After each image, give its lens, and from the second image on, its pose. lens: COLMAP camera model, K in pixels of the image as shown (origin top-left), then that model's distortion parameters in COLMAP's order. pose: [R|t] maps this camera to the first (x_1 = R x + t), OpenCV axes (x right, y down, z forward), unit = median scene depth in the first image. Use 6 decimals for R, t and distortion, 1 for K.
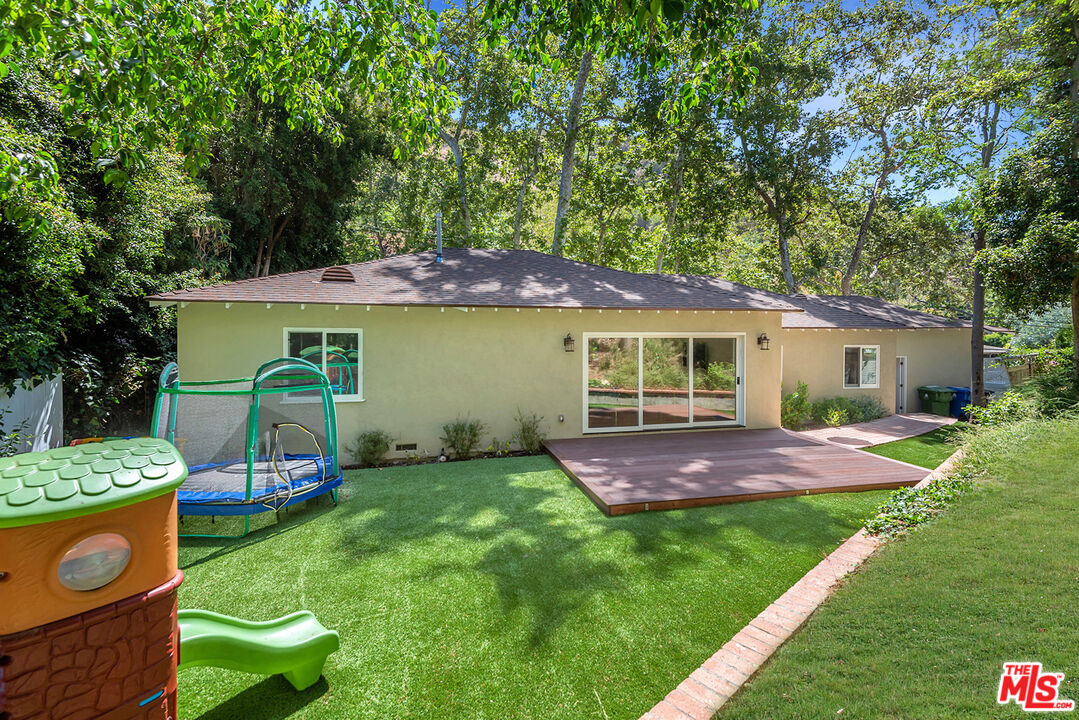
lens RADIAL K [[486.0, 0, 538.2], [0, 486.0, 353.8], [0, 0, 1]] dist [0.040022, -0.020938]
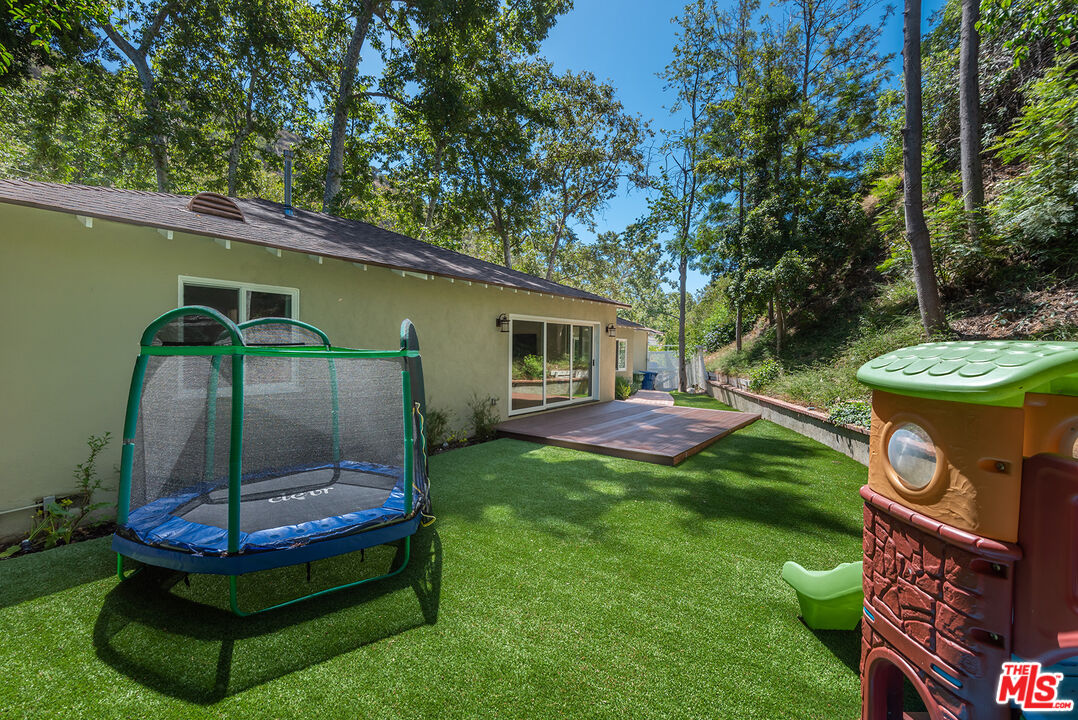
lens RADIAL K [[485.6, 0, 537.7], [0, 485.6, 353.8], [0, 0, 1]] dist [0.040022, -0.020938]
pose [[0.761257, -0.003729, 0.648440, -0.690613], [0.018274, 0.999710, -0.015704, 0.074814], [-0.648193, 0.023805, 0.761104, 0.295910]]
